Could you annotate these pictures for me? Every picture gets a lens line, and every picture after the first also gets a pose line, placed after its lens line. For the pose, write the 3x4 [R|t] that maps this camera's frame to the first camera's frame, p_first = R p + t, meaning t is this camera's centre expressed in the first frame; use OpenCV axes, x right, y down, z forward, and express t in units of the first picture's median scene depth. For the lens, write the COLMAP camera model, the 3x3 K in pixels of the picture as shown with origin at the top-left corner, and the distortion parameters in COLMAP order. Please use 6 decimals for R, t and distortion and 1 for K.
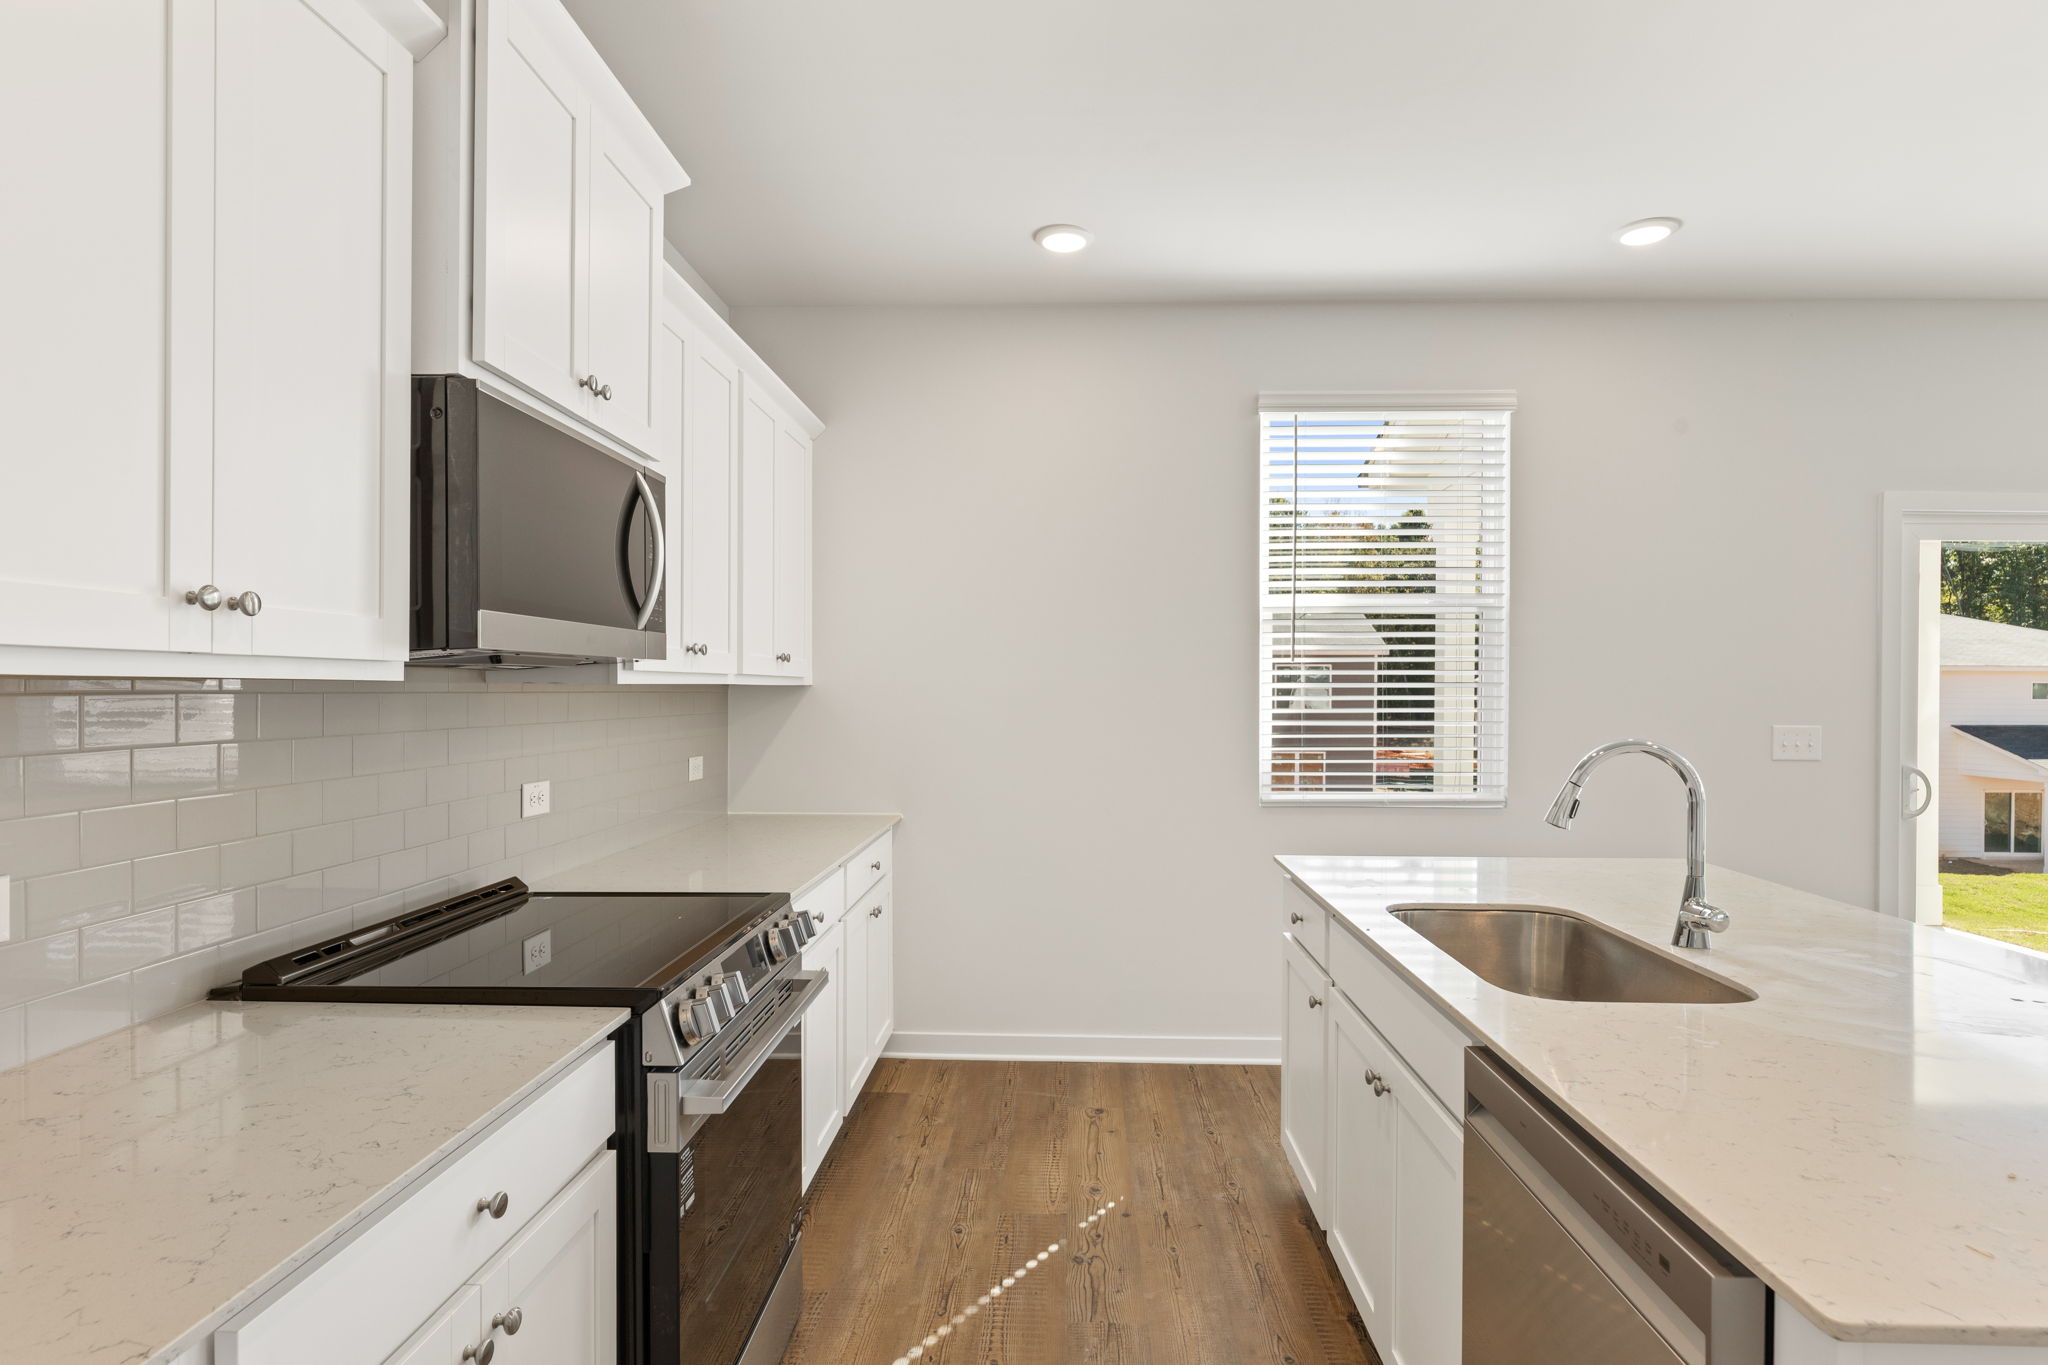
lens RADIAL K [[1116.1, 0, 1035.3], [0, 1116.1, 682.7], [0, 0, 1]] dist [-0.037172, -0.000740]
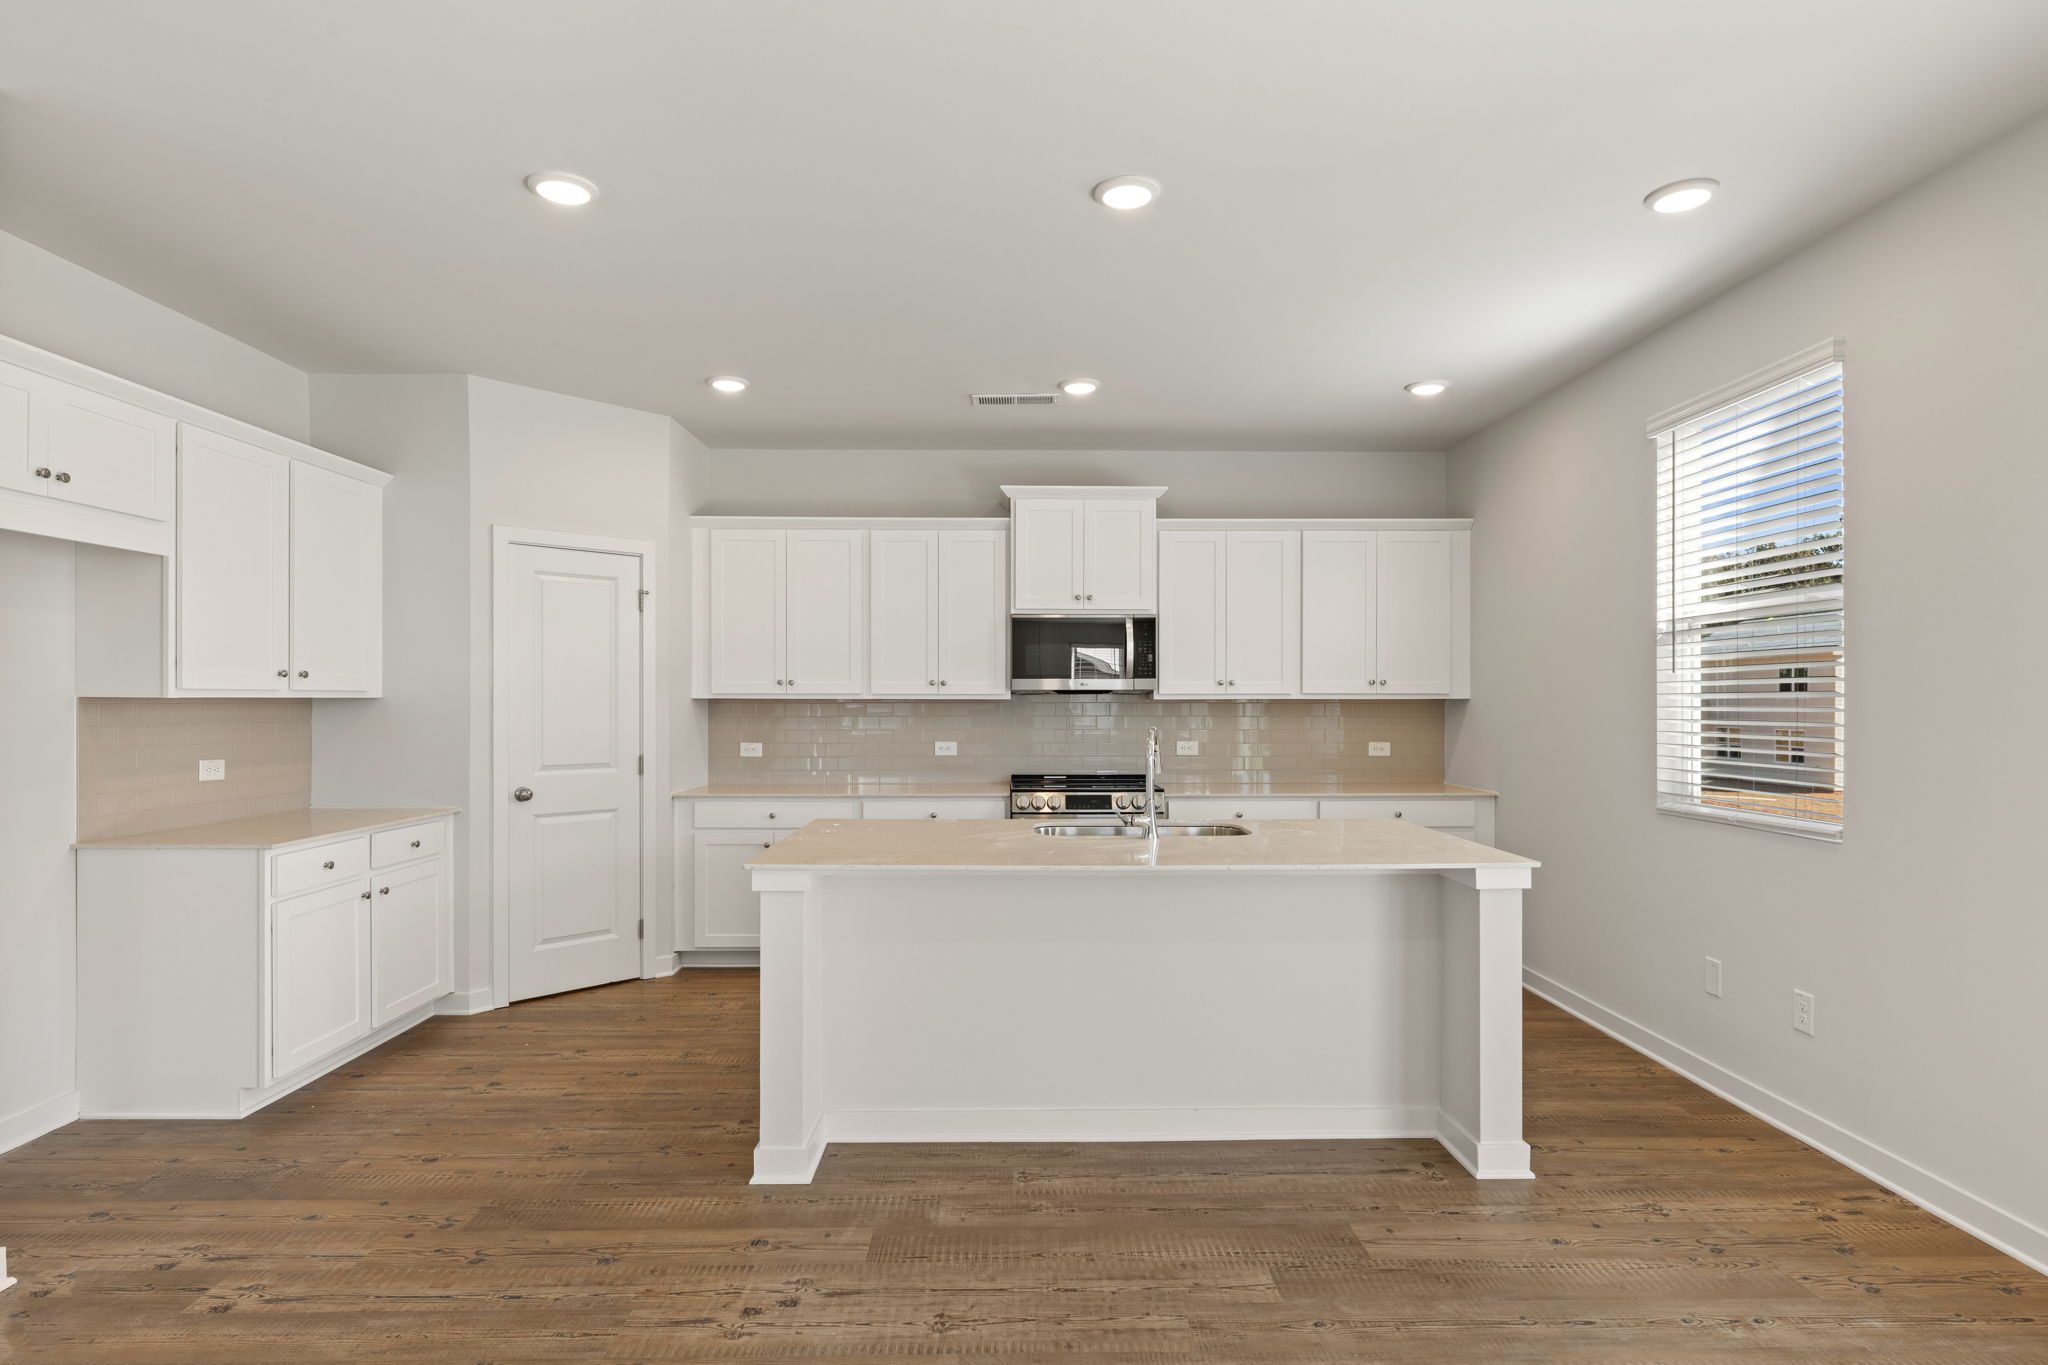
lens RADIAL K [[1051.3, 0, 1025.0], [0, 1051.3, 711.0], [0, 0, 1]] dist [-0.001146, -0.000503]
pose [[0.056423, 0.006523, -0.998386, 2.325733], [0.005690, 0.999960, 0.006855, 0.010323], [0.998391, -0.006067, 0.056383, 0.681238]]
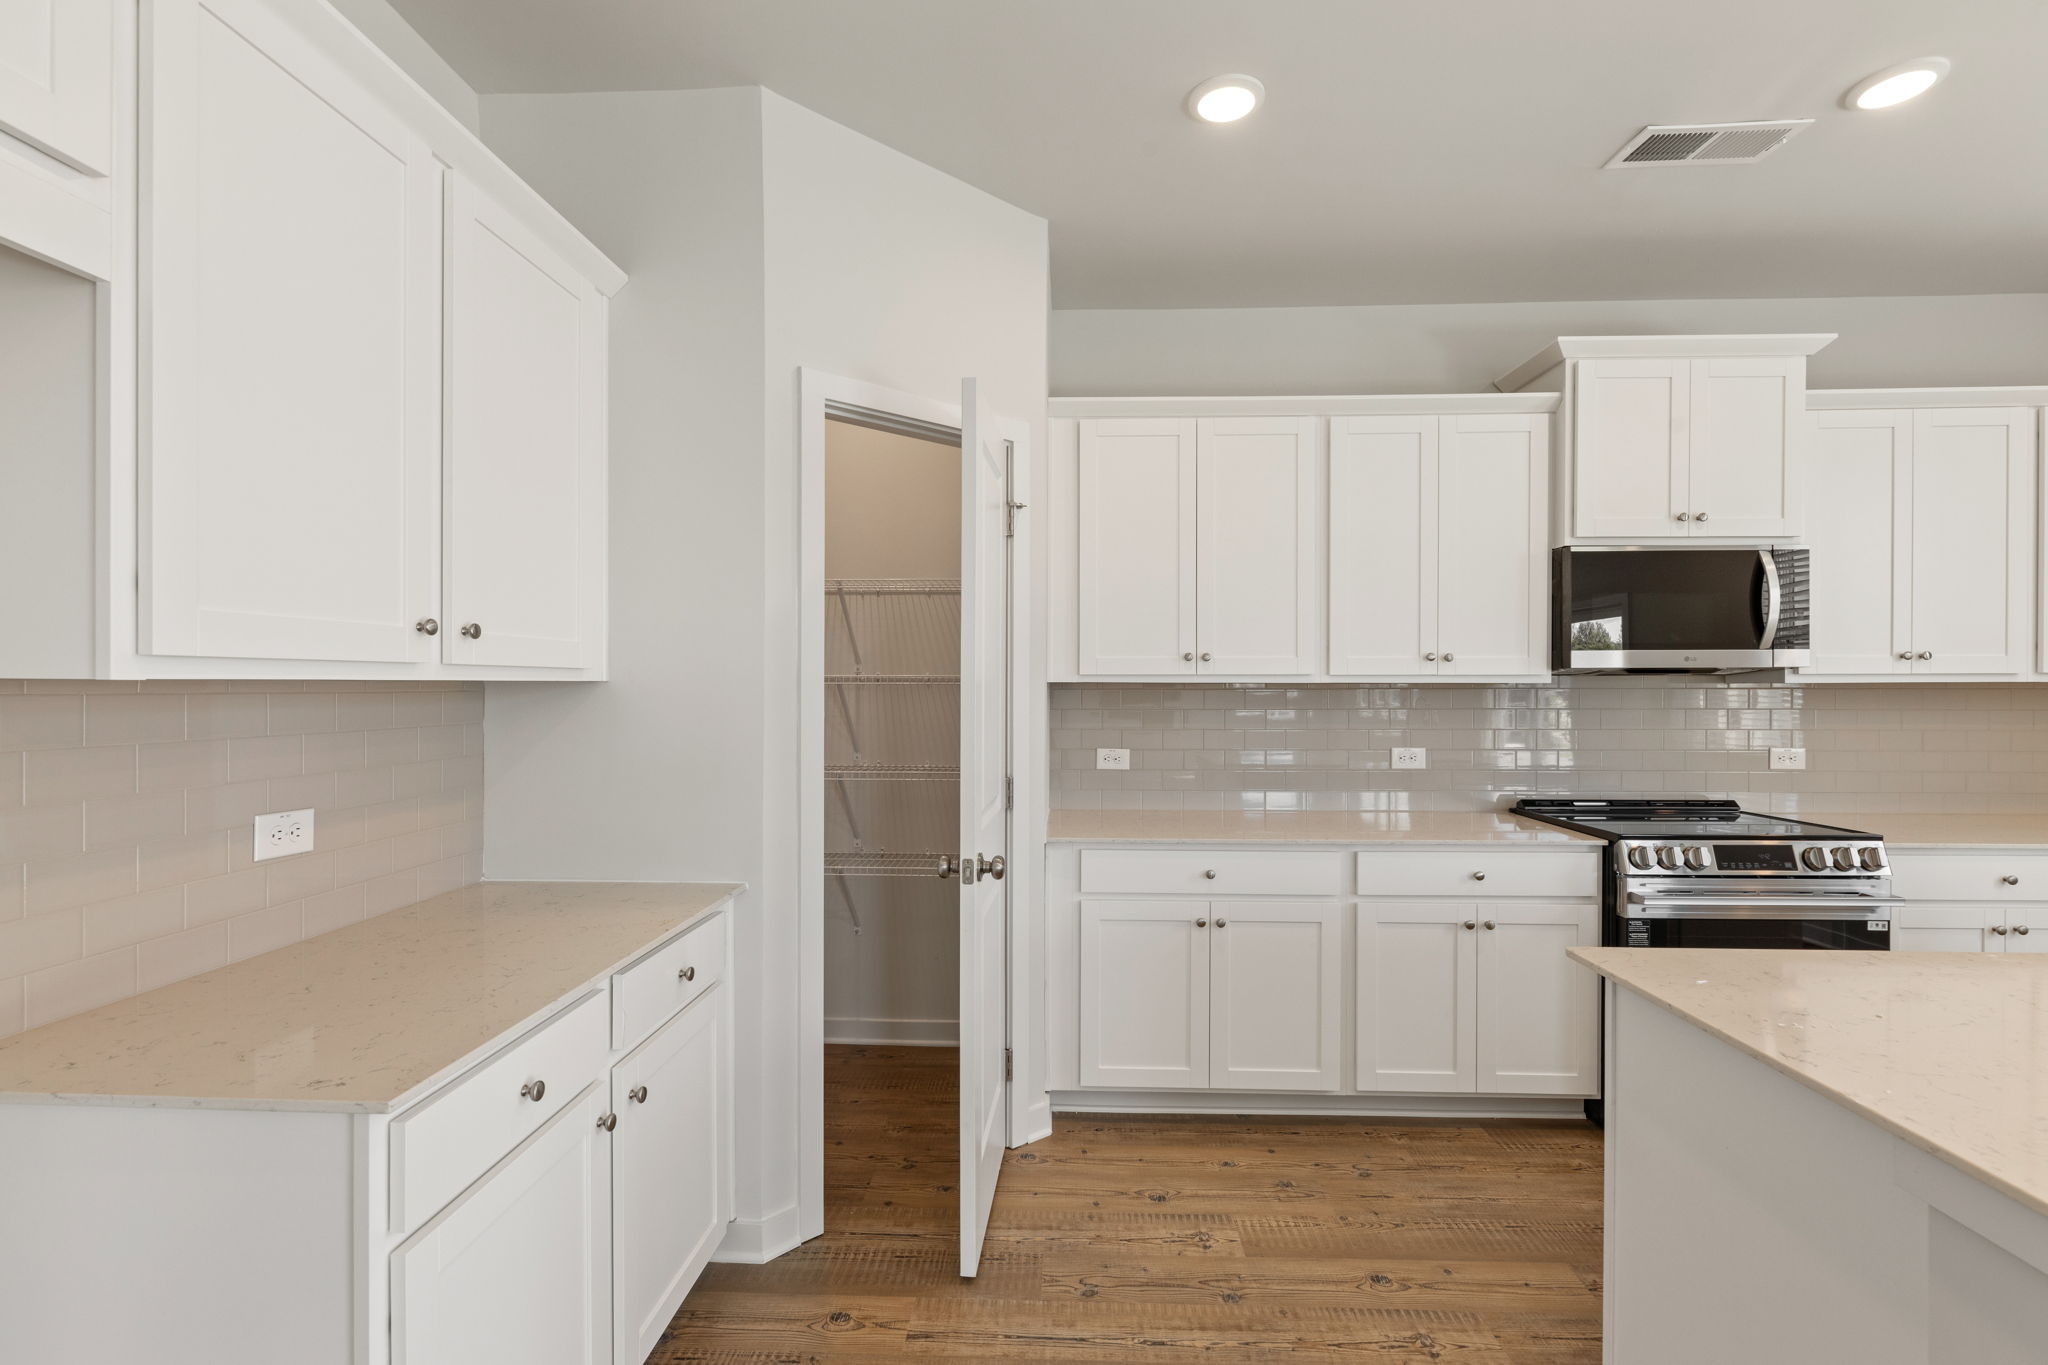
lens RADIAL K [[934.0, 0, 1028.8], [0, 934.0, 691.6], [0, 0, 1]] dist [-0.003765, -0.000190]
pose [[-0.002341, 0.003290, -0.999992, 1.096268], [0.006852, 0.999971, 0.003274, 0.001570], [0.999974, -0.006844, -0.002363, -0.069183]]
